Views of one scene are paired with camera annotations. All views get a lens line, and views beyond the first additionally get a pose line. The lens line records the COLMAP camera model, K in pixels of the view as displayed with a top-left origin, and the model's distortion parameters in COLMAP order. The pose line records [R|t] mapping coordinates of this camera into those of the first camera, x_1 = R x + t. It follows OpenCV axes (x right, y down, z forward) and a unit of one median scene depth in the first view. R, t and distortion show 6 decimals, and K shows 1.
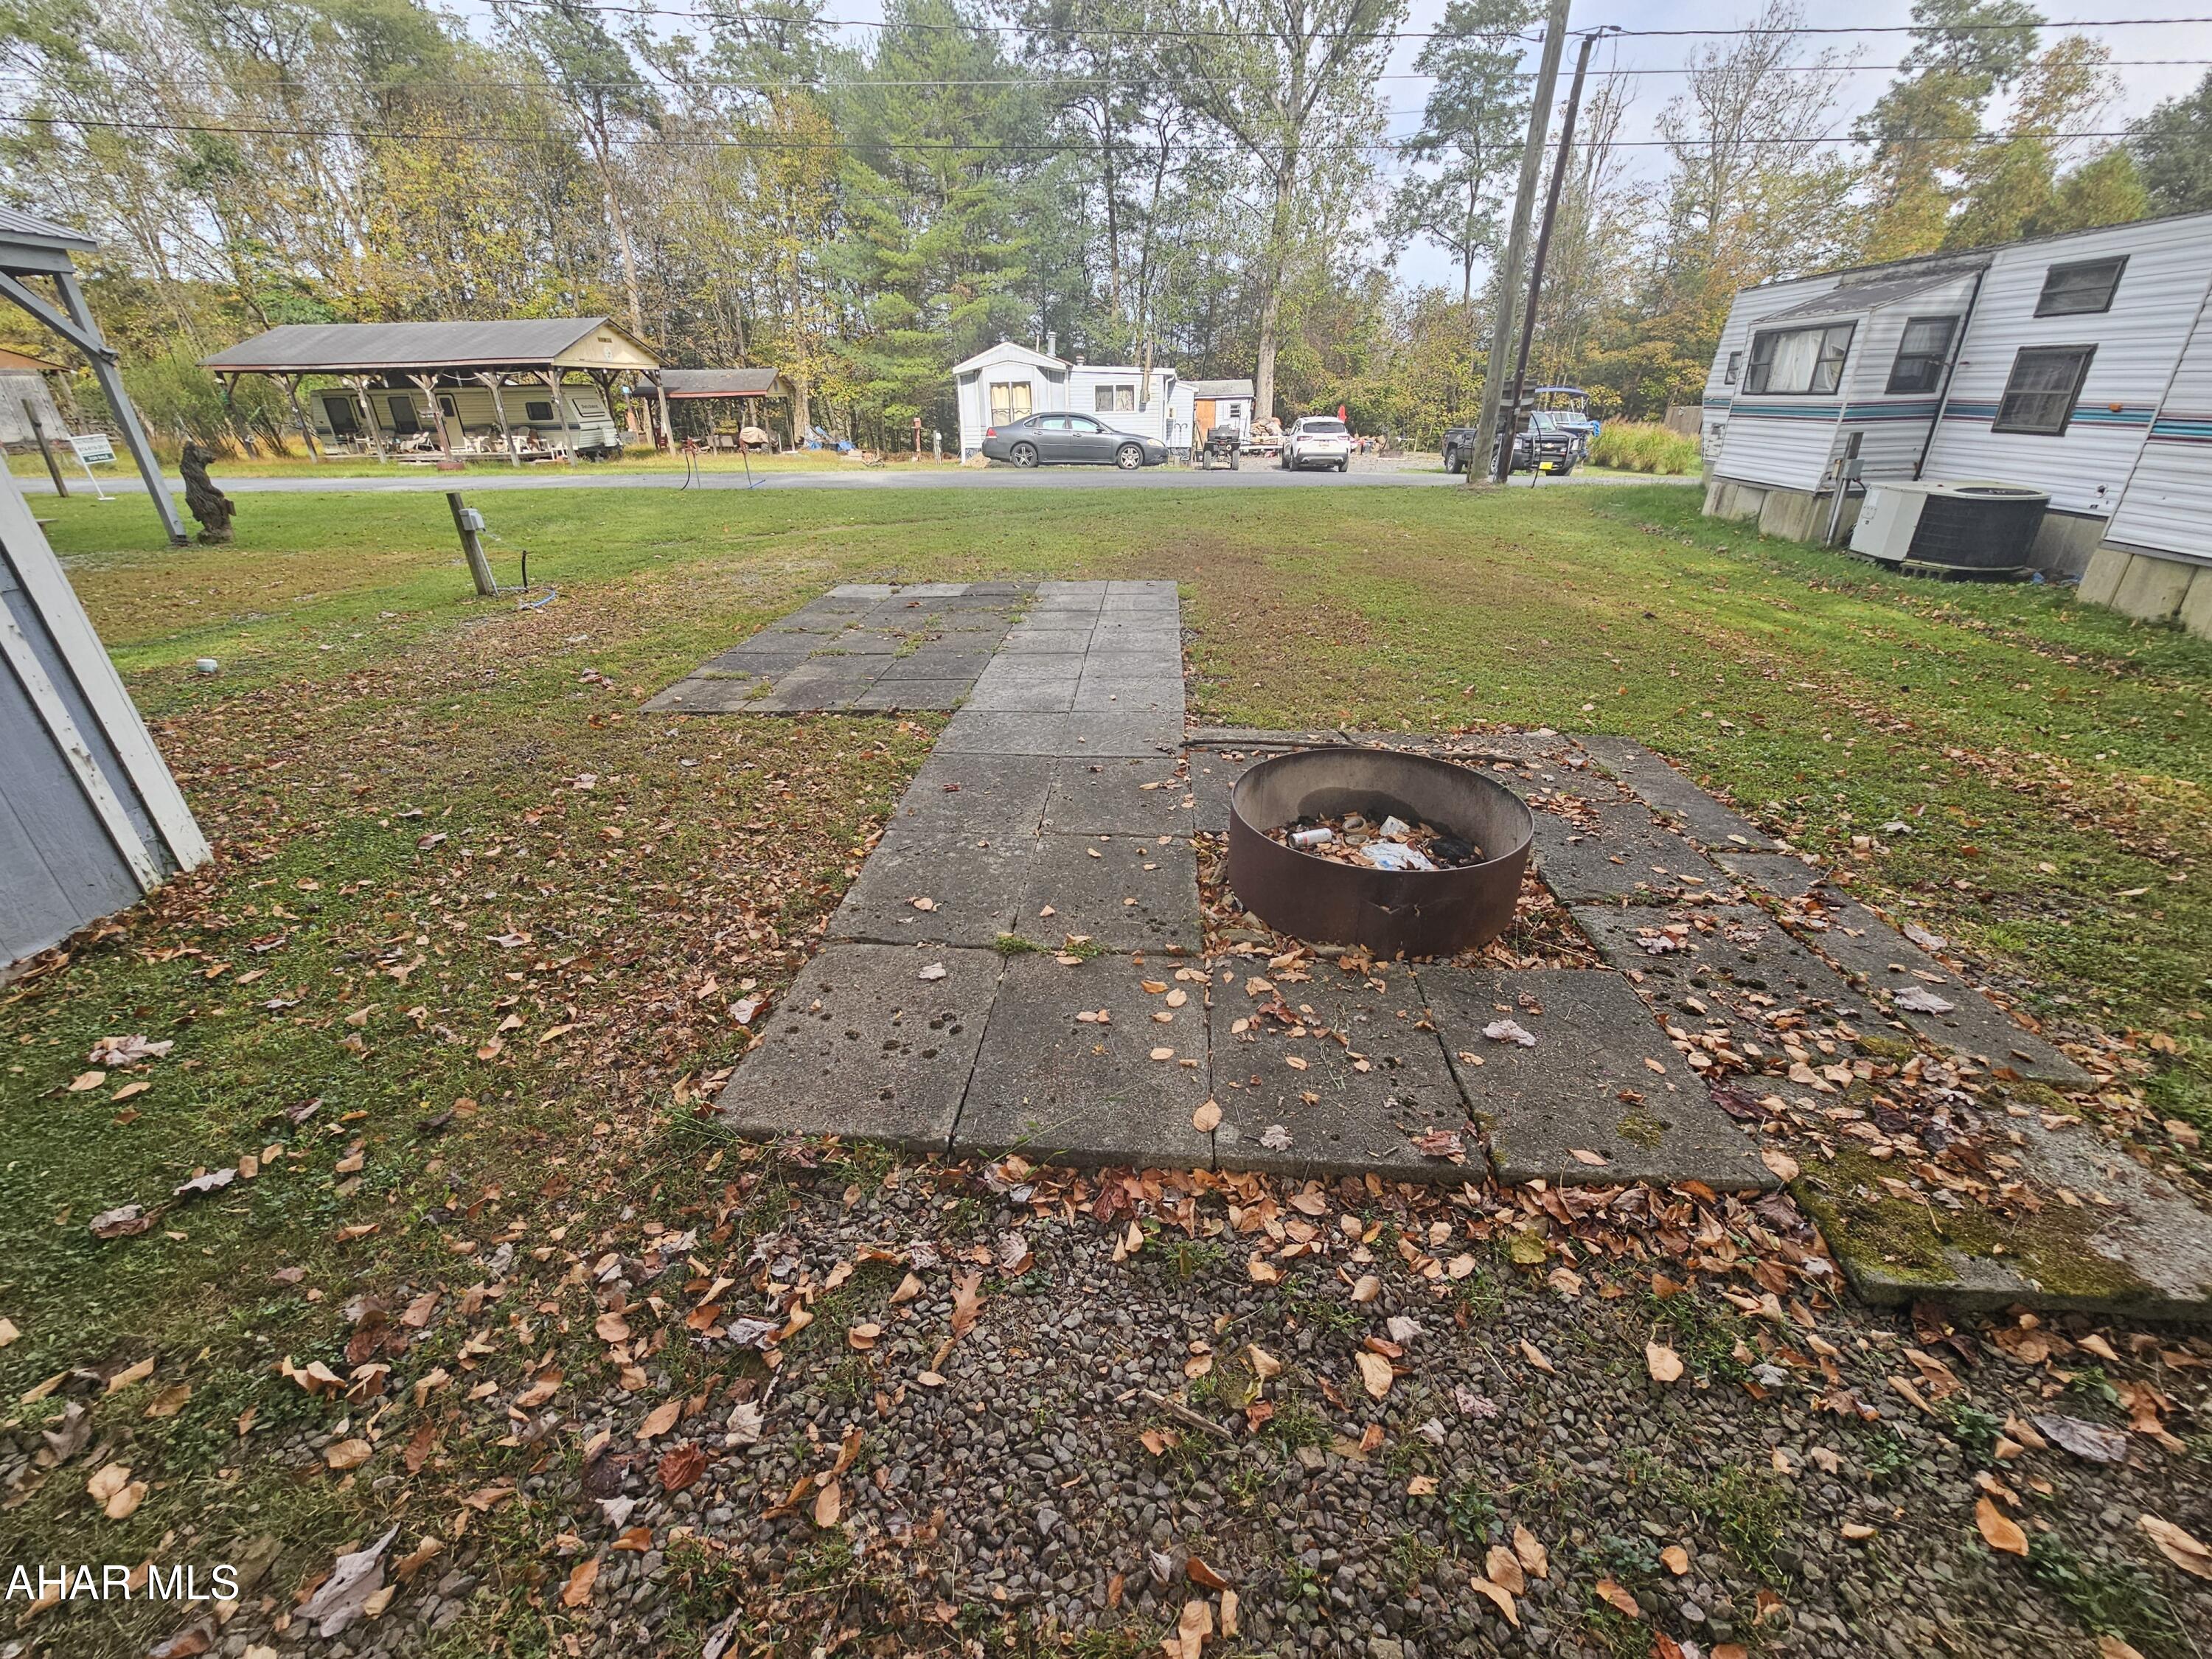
lens RADIAL K [[897.9, 0, 1087.4], [0, 897.9, 838.1], [0, 0, 1]] dist [0.000905, -0.000866]
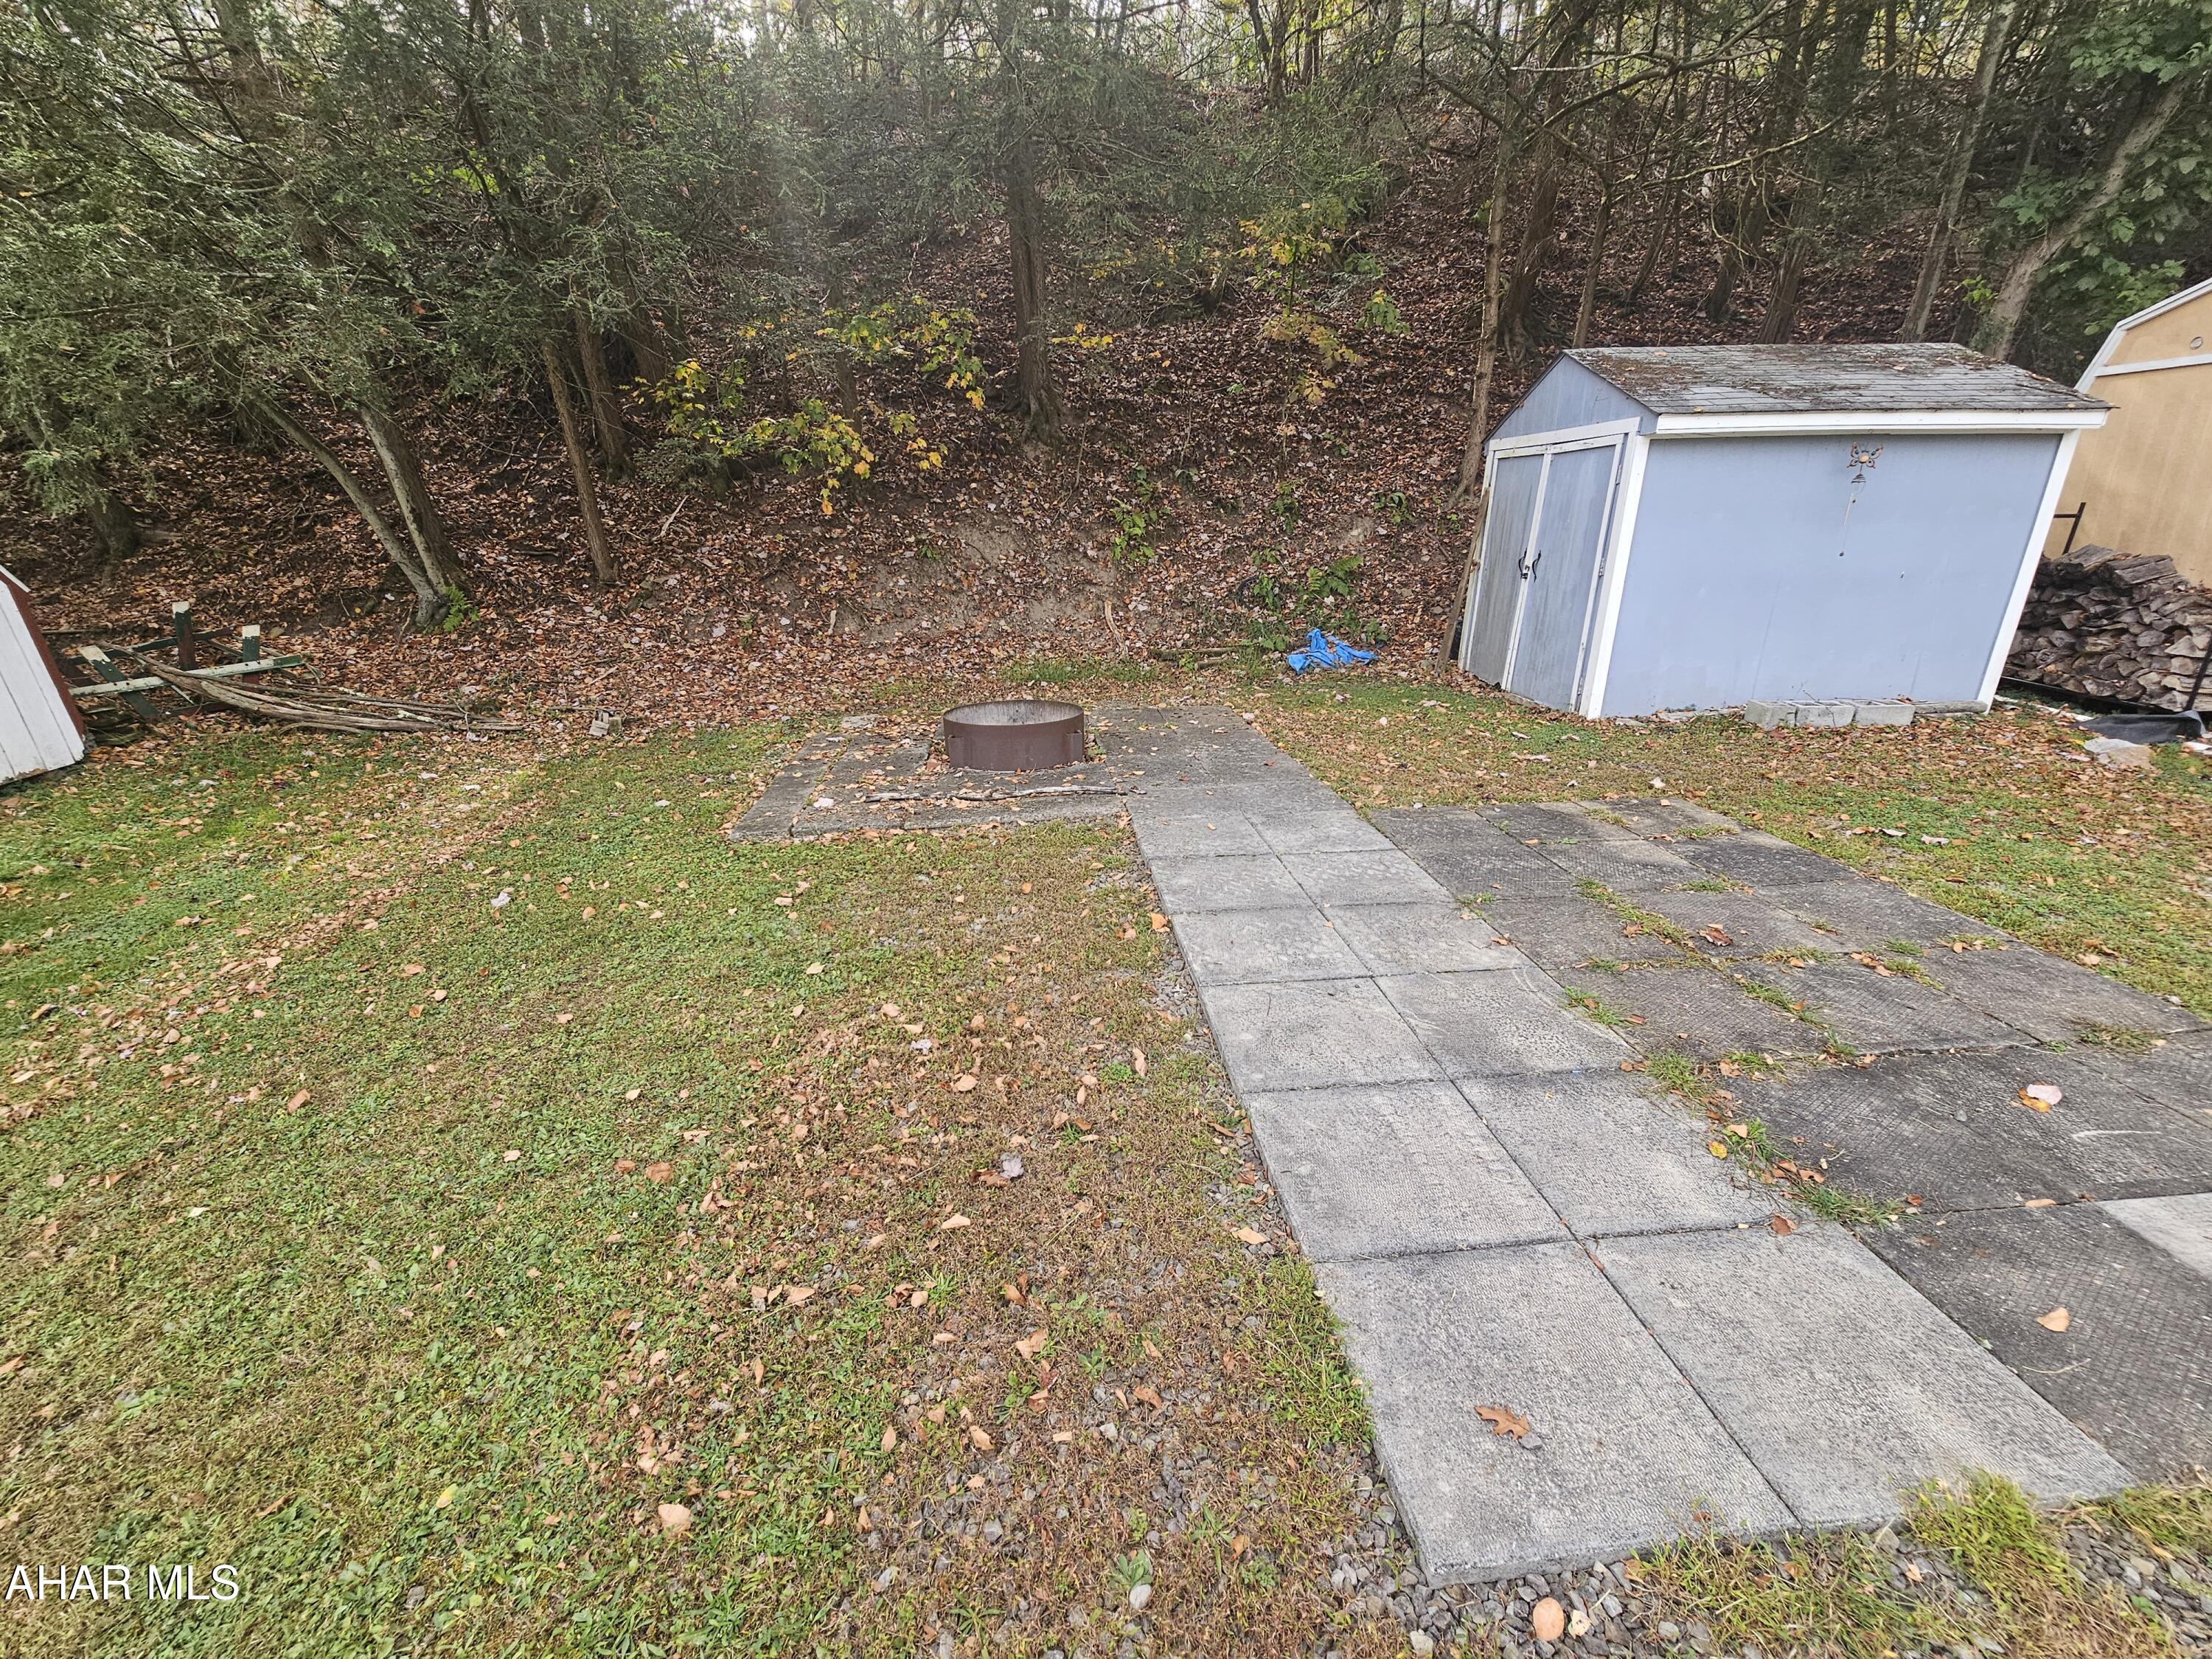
lens RADIAL K [[893.8, 0, 1107.1], [0, 893.8, 847.0], [0, 0, 1]] dist [-0.000316, -0.000217]
pose [[-0.984029, 0.108205, -0.141346, 0.151953], [-0.029048, 0.685790, 0.727220, -0.459046], [0.175622, 0.719711, -0.671694, 0.906035]]
